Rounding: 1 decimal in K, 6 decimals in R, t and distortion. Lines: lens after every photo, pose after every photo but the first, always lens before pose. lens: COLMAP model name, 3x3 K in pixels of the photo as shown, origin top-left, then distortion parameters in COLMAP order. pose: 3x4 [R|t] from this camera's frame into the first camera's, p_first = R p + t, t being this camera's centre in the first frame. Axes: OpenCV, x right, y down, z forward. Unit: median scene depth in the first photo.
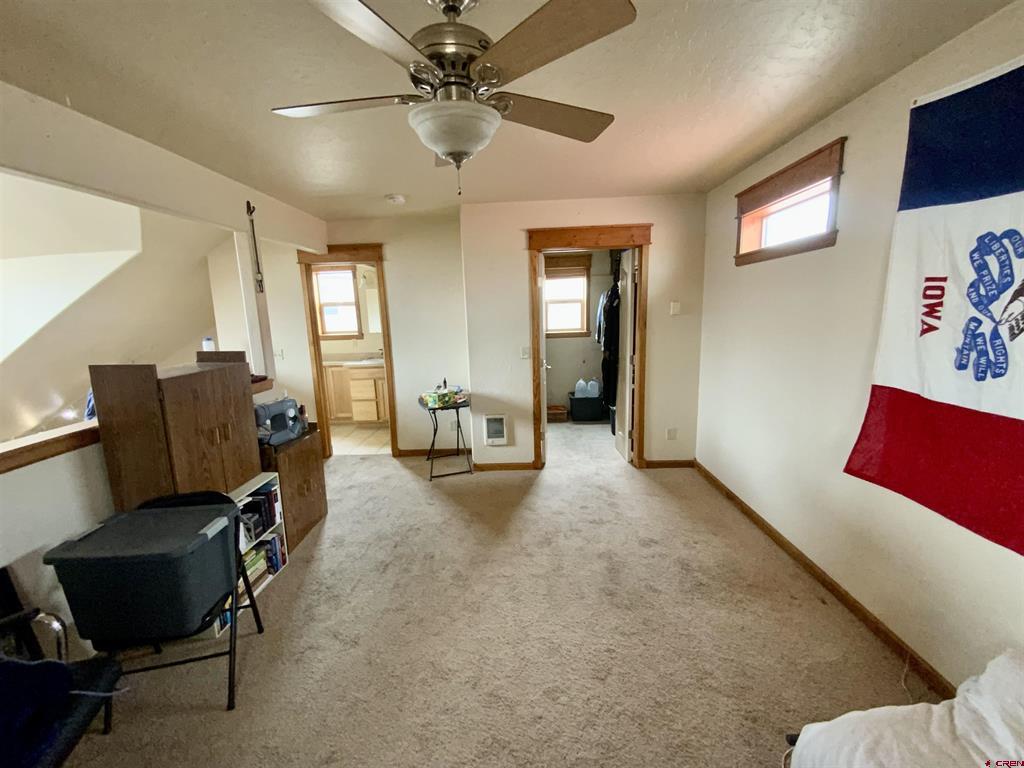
lens RADIAL K [[417.3, 0, 512.0], [0, 417.3, 384.0], [0, 0, 1]] dist [-0.000832, -0.000264]
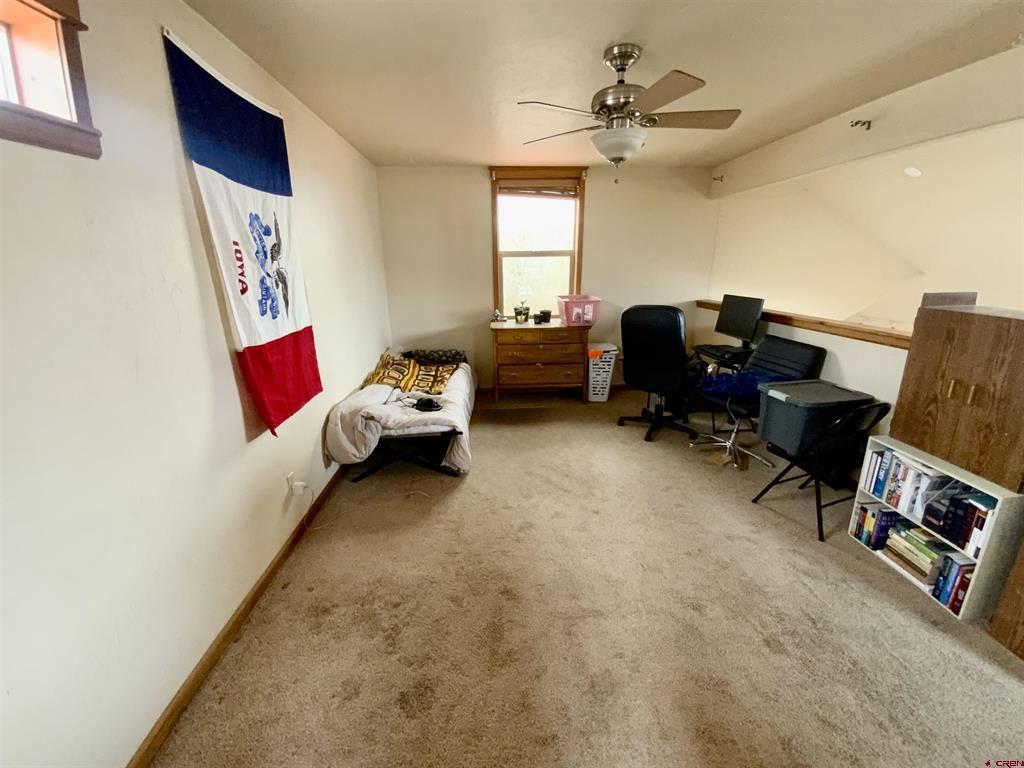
lens RADIAL K [[417.3, 0, 512.0], [0, 417.3, 384.0], [0, 0, 1]] dist [-0.000832, -0.000264]
pose [[-0.995657, 0.062765, -0.068763, 0.292657], [0.024778, 0.890589, 0.454134, -0.326153], [0.089743, 0.450458, -0.888276, 1.800531]]
